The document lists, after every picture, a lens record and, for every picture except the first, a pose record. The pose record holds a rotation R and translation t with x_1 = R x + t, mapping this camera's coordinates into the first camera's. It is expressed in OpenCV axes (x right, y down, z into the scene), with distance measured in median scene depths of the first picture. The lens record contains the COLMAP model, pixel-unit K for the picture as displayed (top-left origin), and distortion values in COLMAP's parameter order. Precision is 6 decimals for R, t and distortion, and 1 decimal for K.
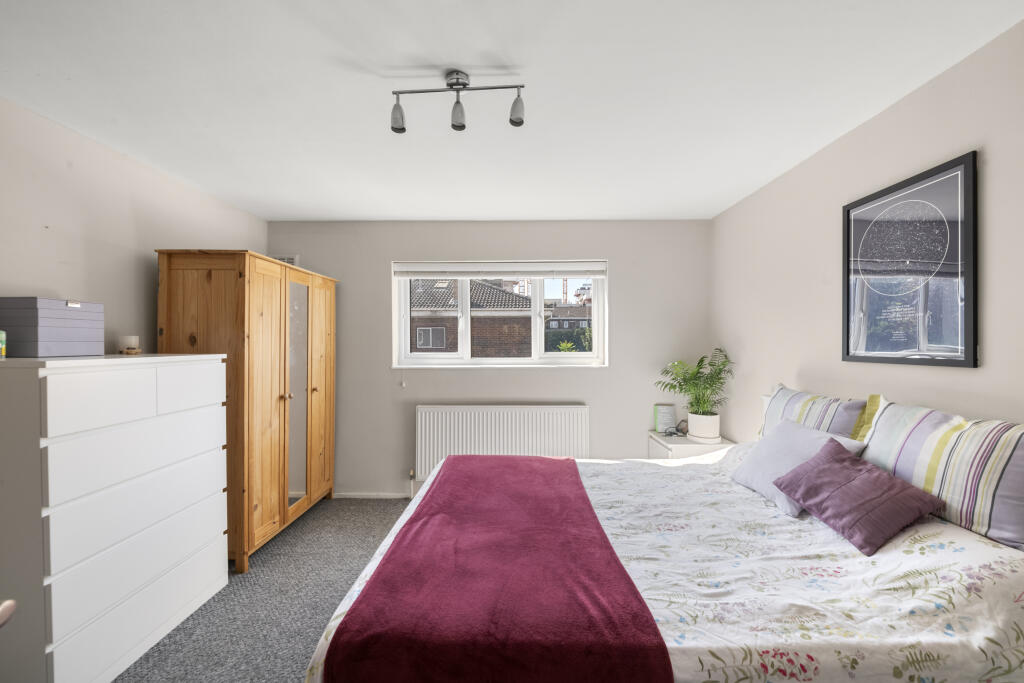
lens RADIAL K [[390.5, 0, 512.0], [0, 390.5, 341.5], [0, 0, 1]] dist [0.000044, -0.000023]
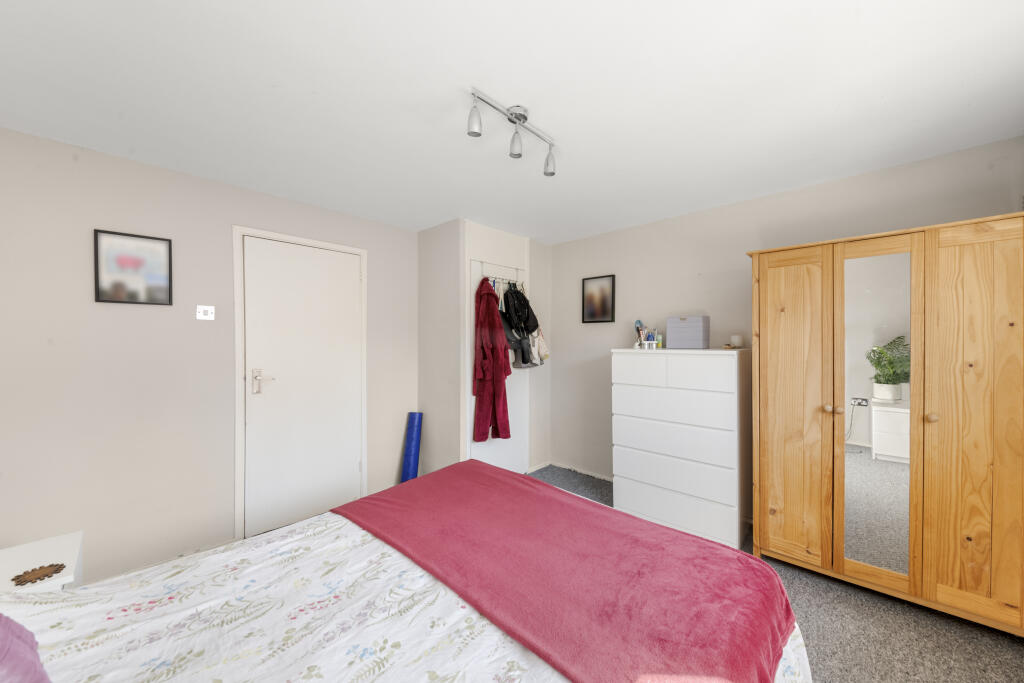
lens RADIAL K [[357.5, 0, 512.0], [0, 357.5, 341.5], [0, 0, 1]] dist [-0.000717, -0.000077]
pose [[-0.674608, 0.004873, -0.738160, 0.513540], [0.010581, 0.999939, -0.003069, 0.000543], [0.738100, -0.009881, -0.674619, 1.351084]]
